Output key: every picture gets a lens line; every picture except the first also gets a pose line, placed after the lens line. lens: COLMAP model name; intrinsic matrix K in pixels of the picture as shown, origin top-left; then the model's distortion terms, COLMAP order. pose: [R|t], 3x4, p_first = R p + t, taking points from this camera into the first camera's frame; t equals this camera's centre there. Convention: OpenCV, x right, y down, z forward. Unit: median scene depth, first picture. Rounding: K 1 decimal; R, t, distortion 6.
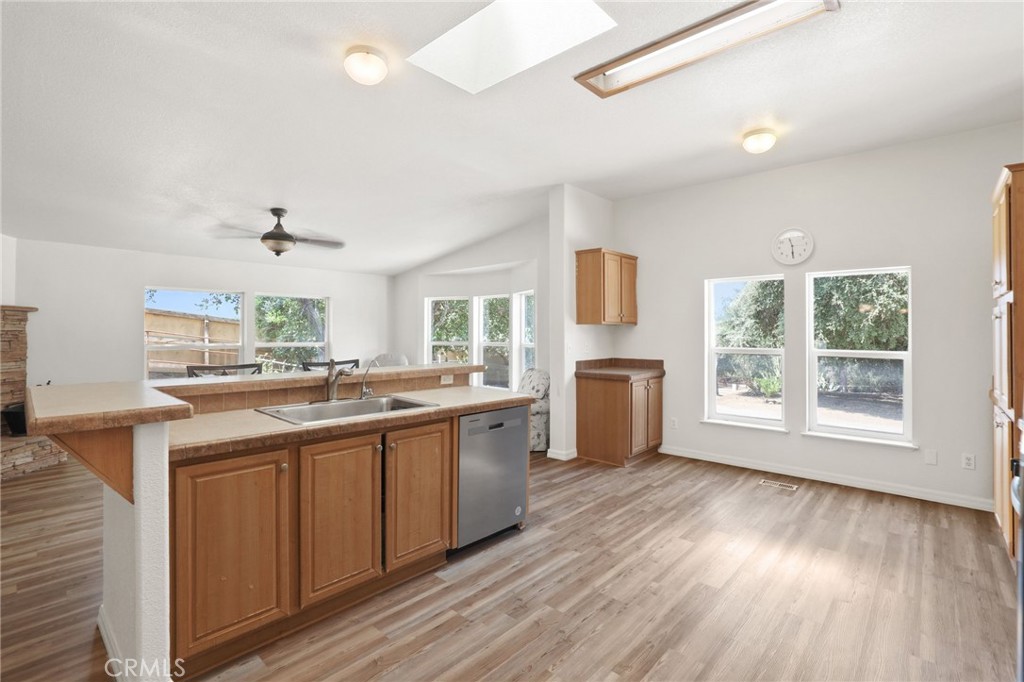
lens RADIAL K [[471.3, 0, 531.4], [0, 471.3, 330.1], [0, 0, 1]] dist [-0.035669, 0.013284]
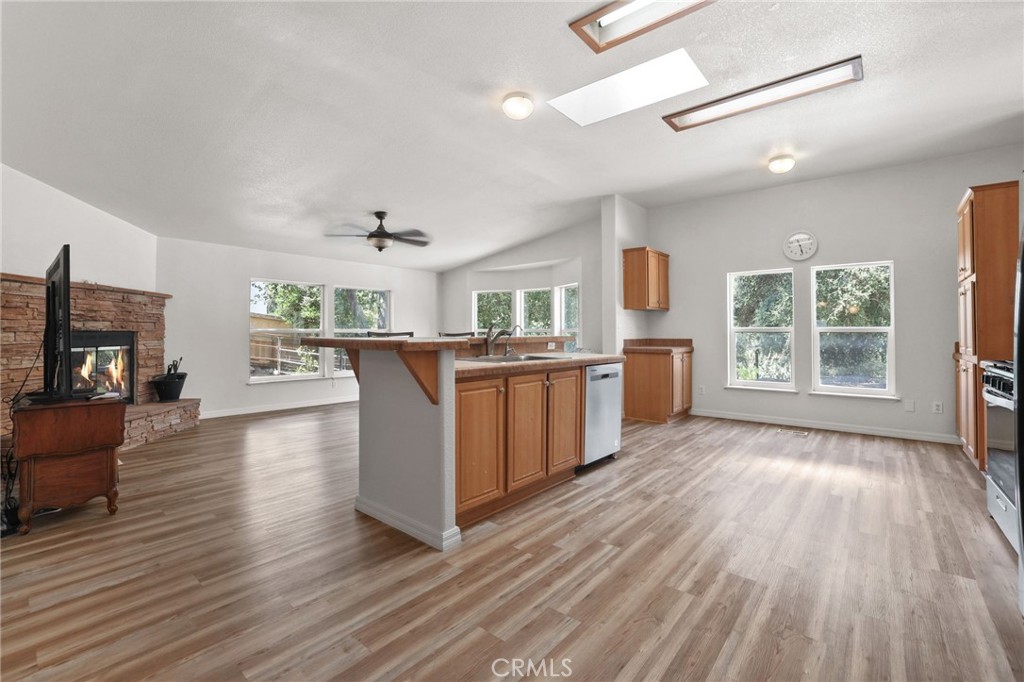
lens RADIAL K [[459.9, 0, 517.9], [0, 459.9, 332.0], [0, 0, 1]] dist [-0.033742, 0.010487]
pose [[0.999076, -0.003256, 0.042853, -0.279401], [0.003419, 0.999987, -0.003730, 0.060952], [-0.042841, 0.003873, 0.999074, -0.215601]]
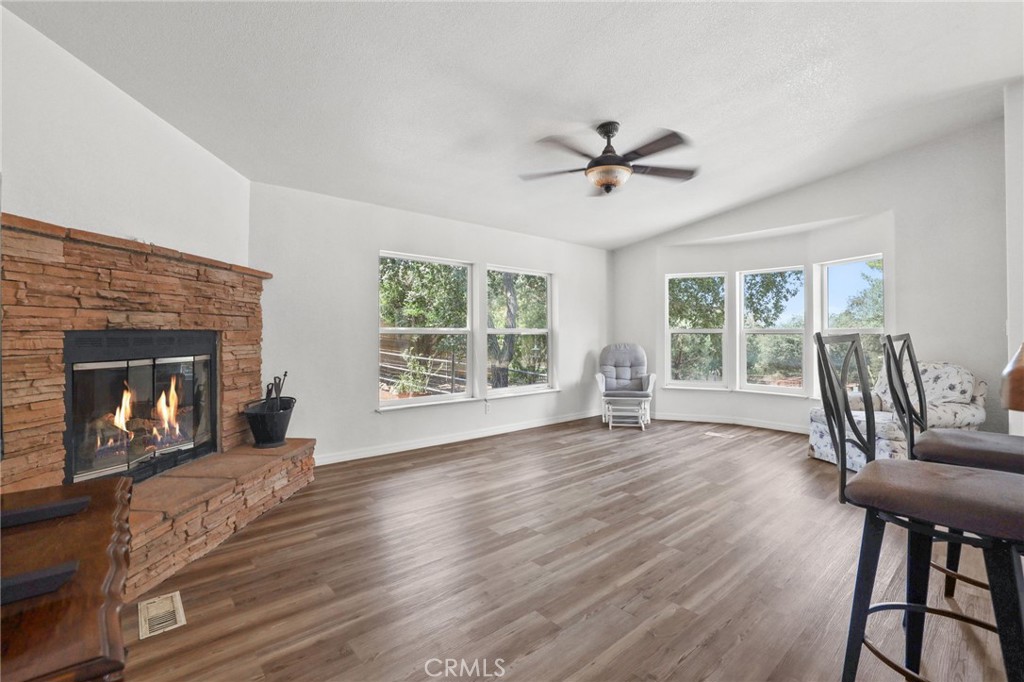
lens RADIAL K [[459.9, 0, 516.2], [0, 459.9, 340.5], [0, 0, 1]] dist [-0.033742, 0.010487]
pose [[0.994513, 0.000735, -0.104609, -0.699255], [0.000564, 0.999923, 0.012383, 0.058450], [0.104611, -0.012374, 0.994436, 0.361190]]
